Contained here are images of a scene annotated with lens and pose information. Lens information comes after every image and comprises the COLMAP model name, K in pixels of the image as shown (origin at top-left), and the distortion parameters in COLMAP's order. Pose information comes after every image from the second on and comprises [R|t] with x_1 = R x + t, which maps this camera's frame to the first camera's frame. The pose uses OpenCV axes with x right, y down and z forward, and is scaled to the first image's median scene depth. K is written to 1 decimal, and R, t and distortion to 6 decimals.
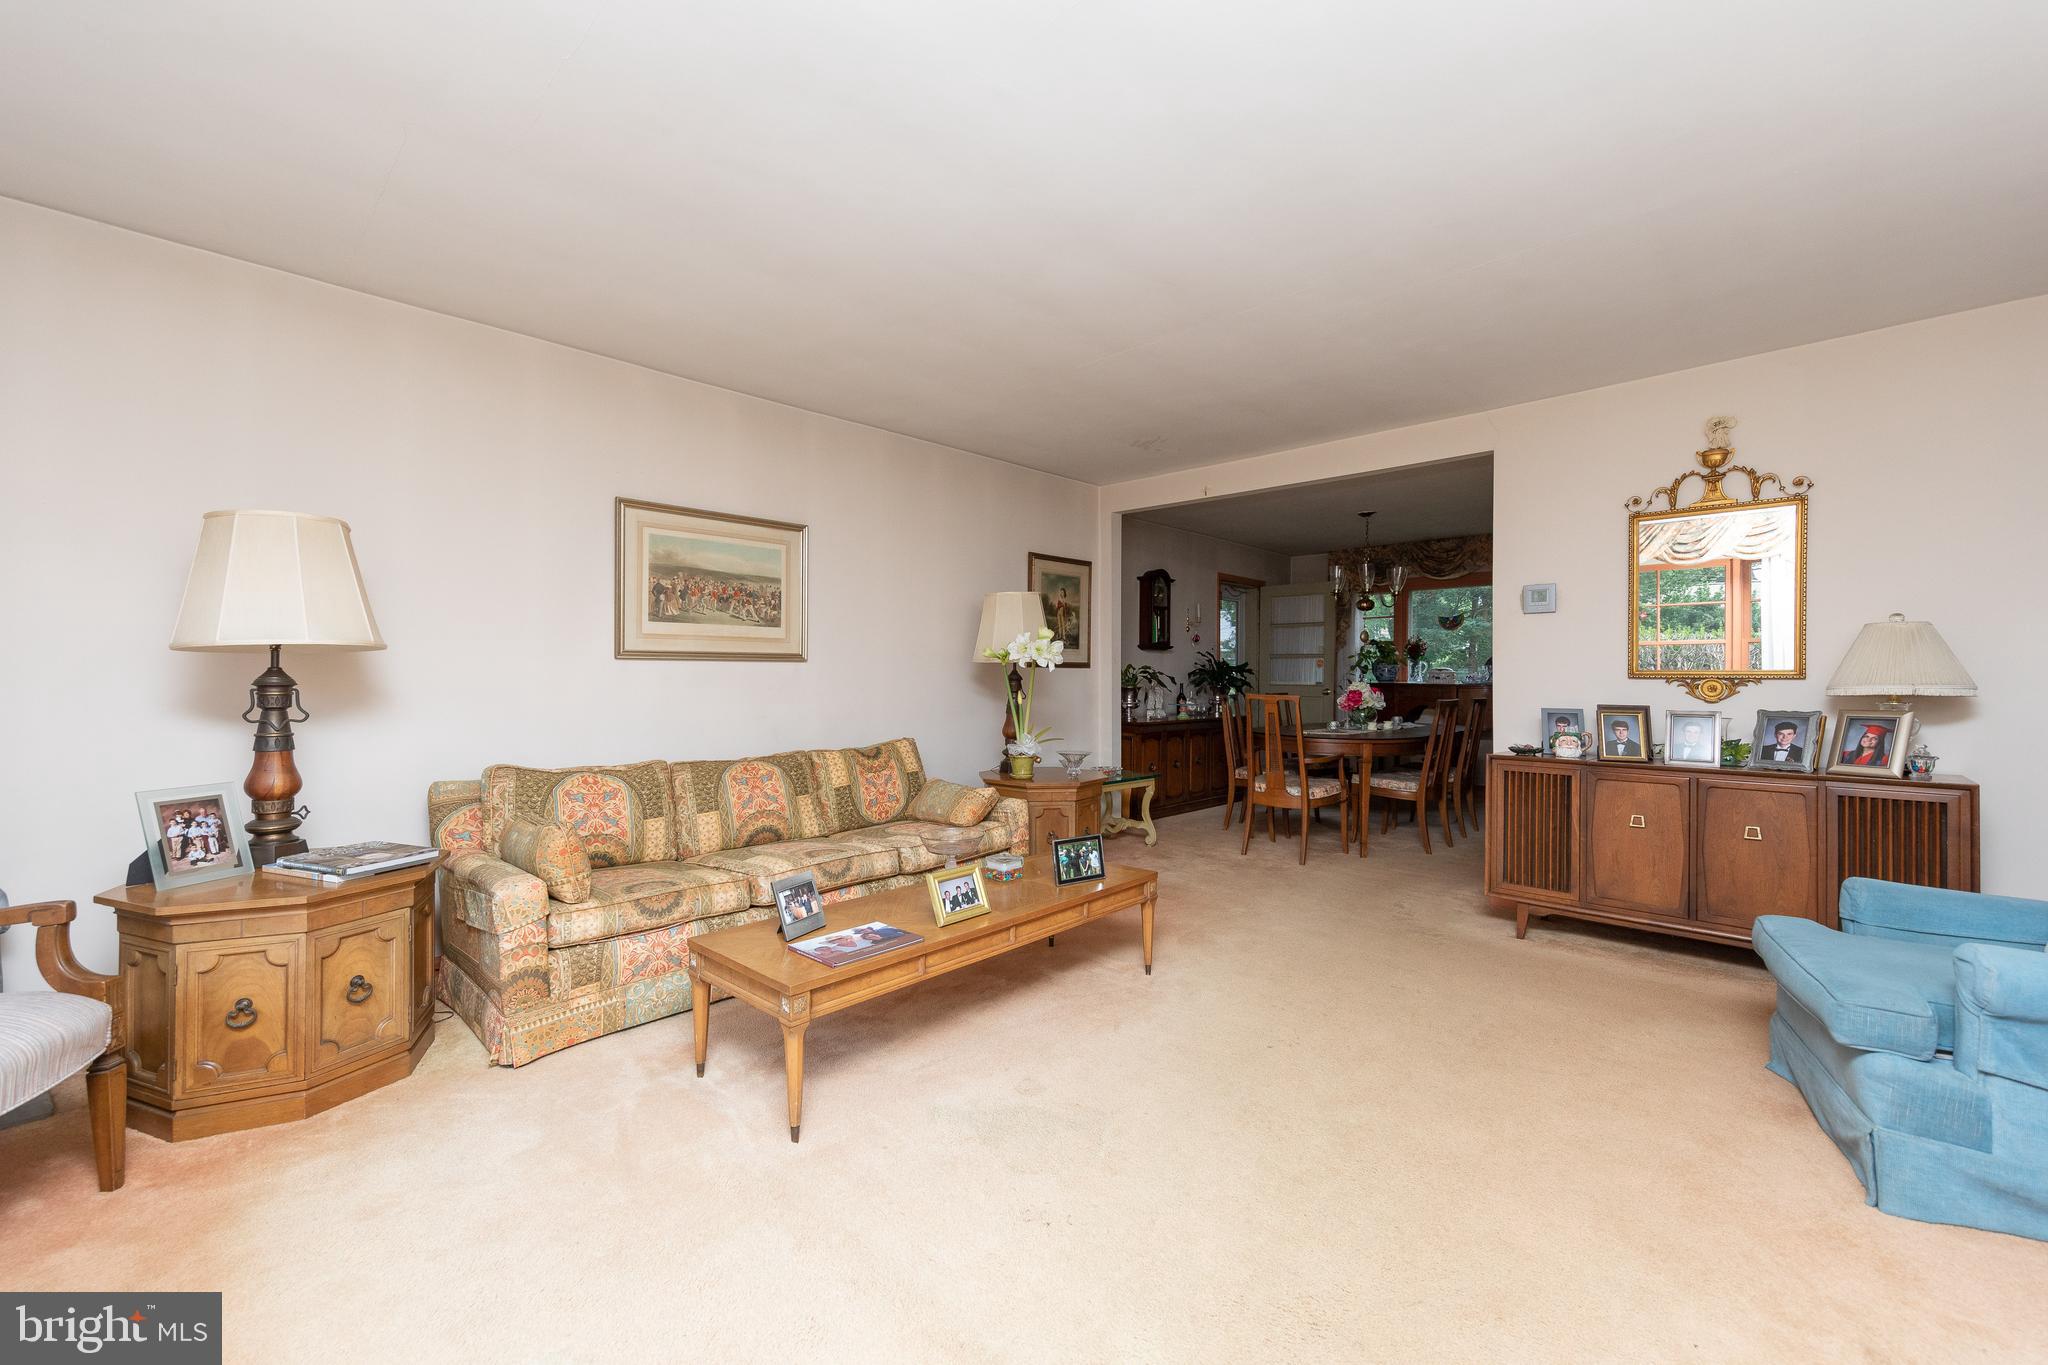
lens RADIAL K [[814.3, 0, 1037.2], [0, 814.3, 668.5], [0, 0, 1]] dist [0.000798, 0.000148]
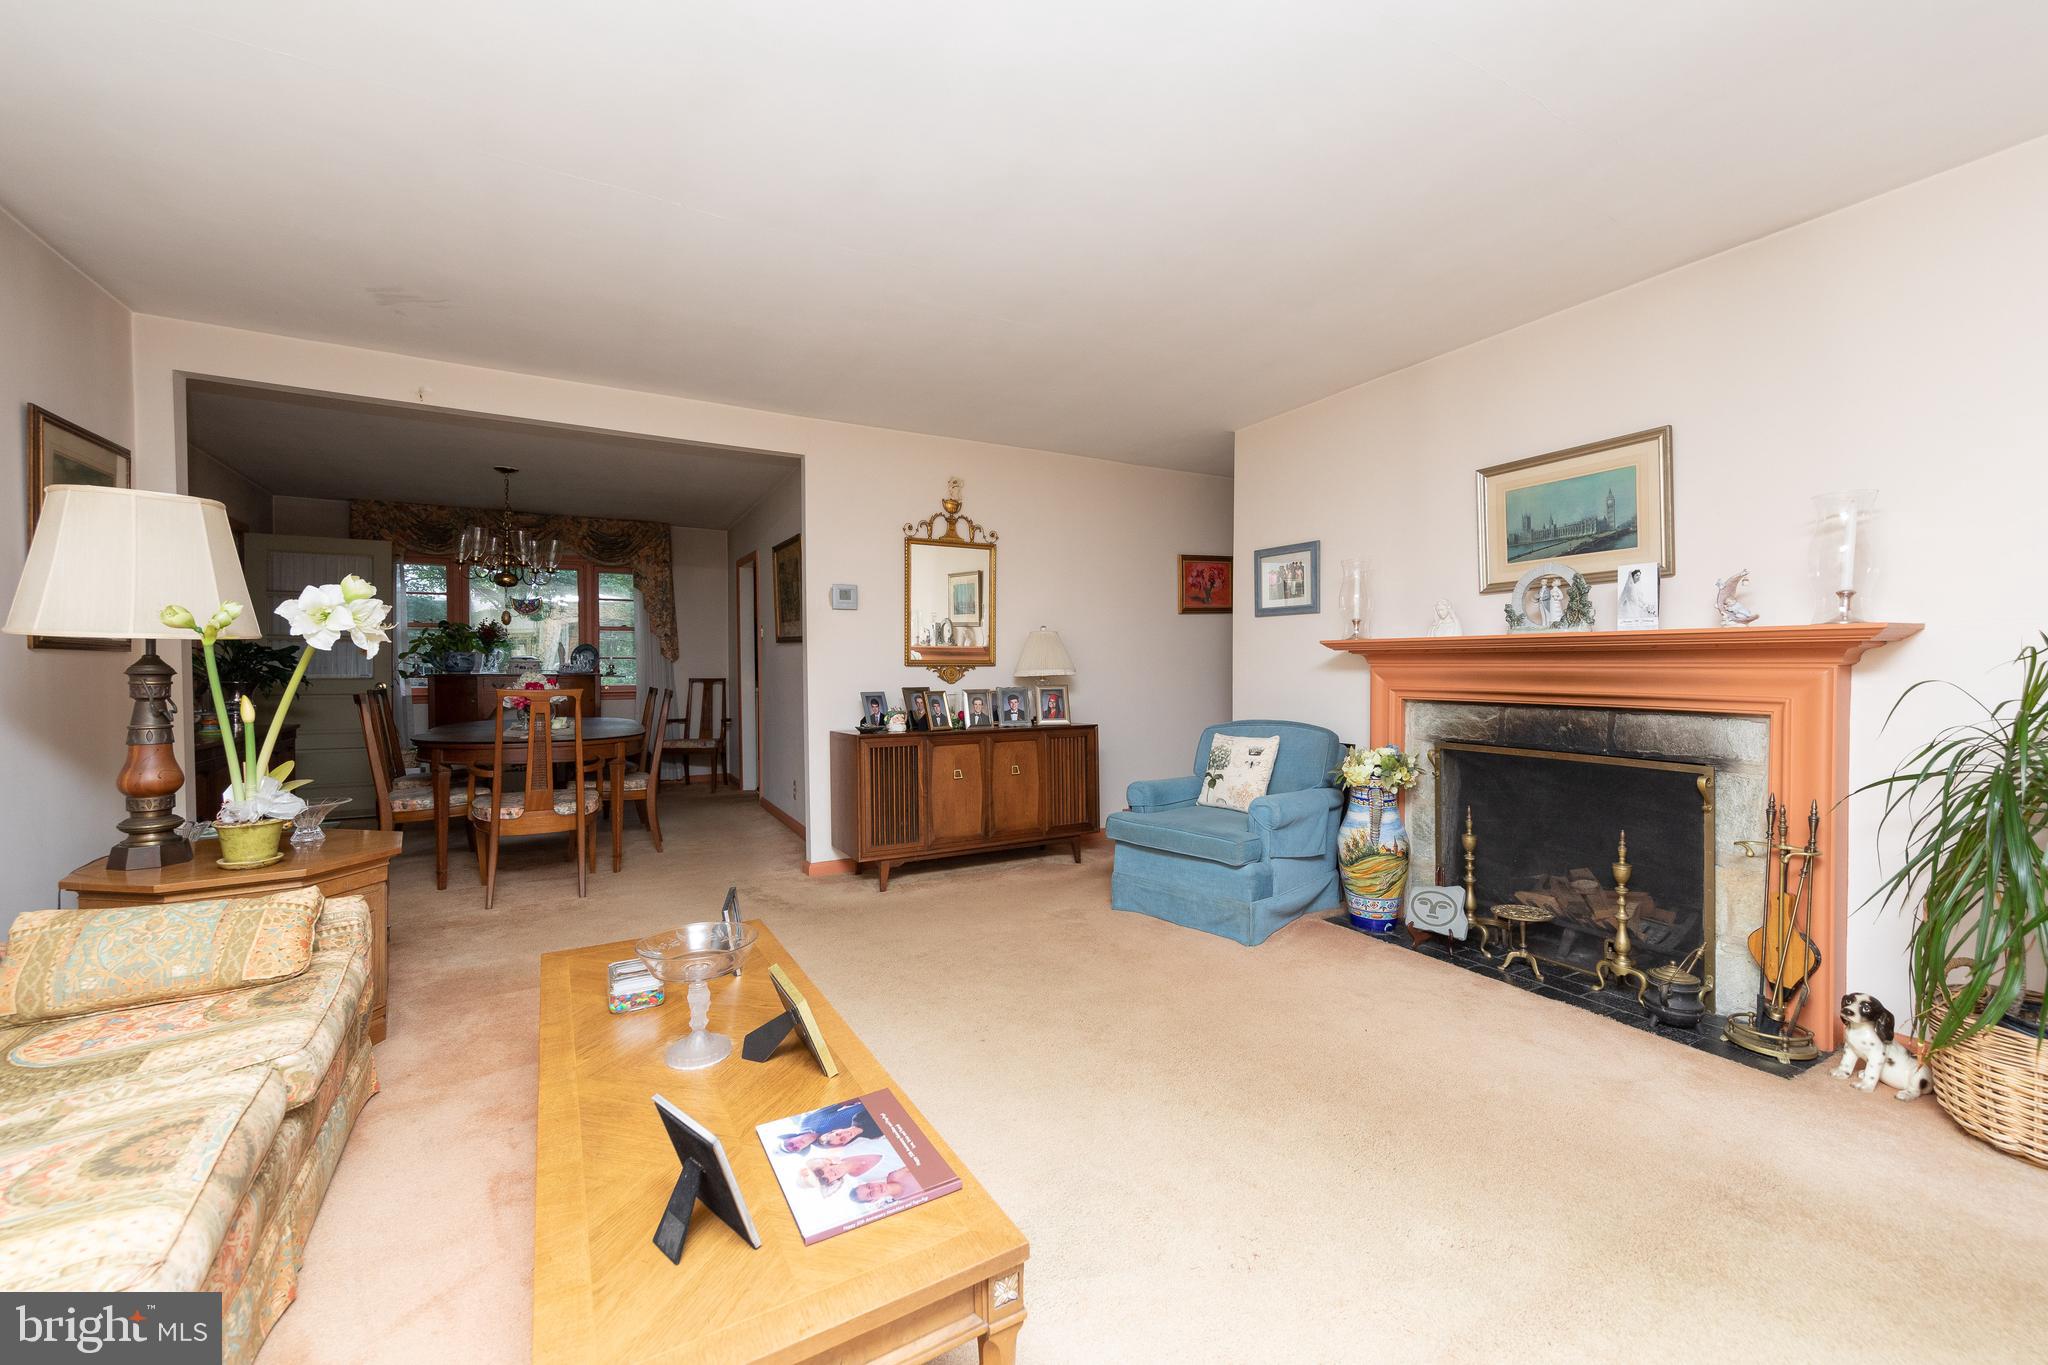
lens RADIAL K [[814.3, 0, 1037.2], [0, 814.3, 668.5], [0, 0, 1]] dist [0.000798, 0.000148]
pose [[0.281203, -0.007826, 0.959616, -0.461106], [-0.004698, 0.999944, 0.009531, 0.002830], [-0.959637, -0.007188, 0.281151, 0.475478]]
